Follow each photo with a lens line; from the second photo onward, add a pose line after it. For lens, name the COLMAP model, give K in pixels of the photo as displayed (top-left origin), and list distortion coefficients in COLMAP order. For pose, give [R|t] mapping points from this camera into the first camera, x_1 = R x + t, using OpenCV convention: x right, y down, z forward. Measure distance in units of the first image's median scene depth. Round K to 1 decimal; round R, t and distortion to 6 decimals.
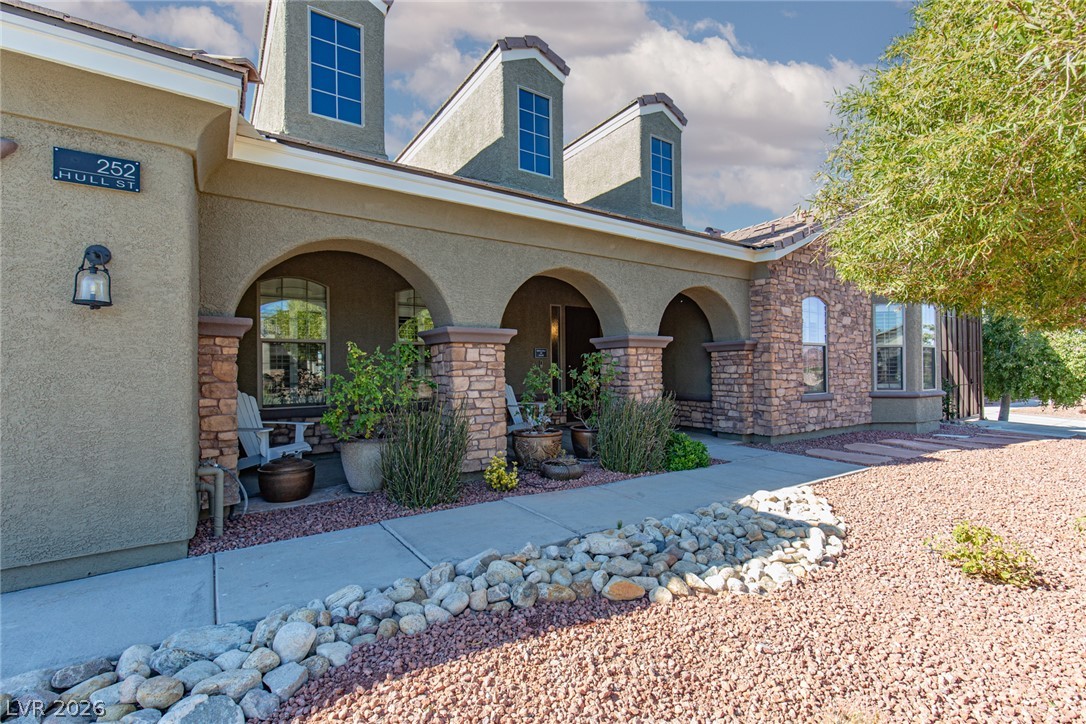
lens RADIAL K [[497.5, 0, 547.4], [0, 497.5, 368.0], [0, 0, 1]] dist [0.003145, 0.000237]
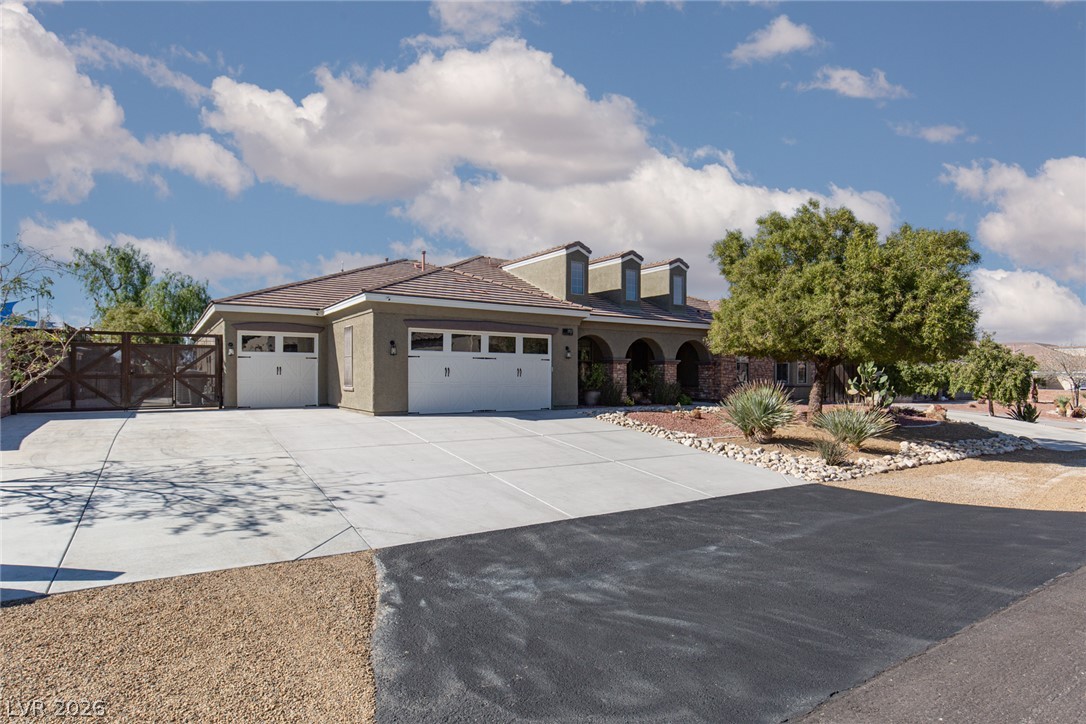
lens RADIAL K [[568.4, 0, 542.4], [0, 568.4, 380.2], [0, 0, 1]] dist [-0.001458, -0.000243]
pose [[0.999878, 0.013823, -0.007299, -0.490816], [-0.013692, 0.999748, 0.017779, 0.001897], [0.007543, -0.017676, 0.999815, -2.159559]]
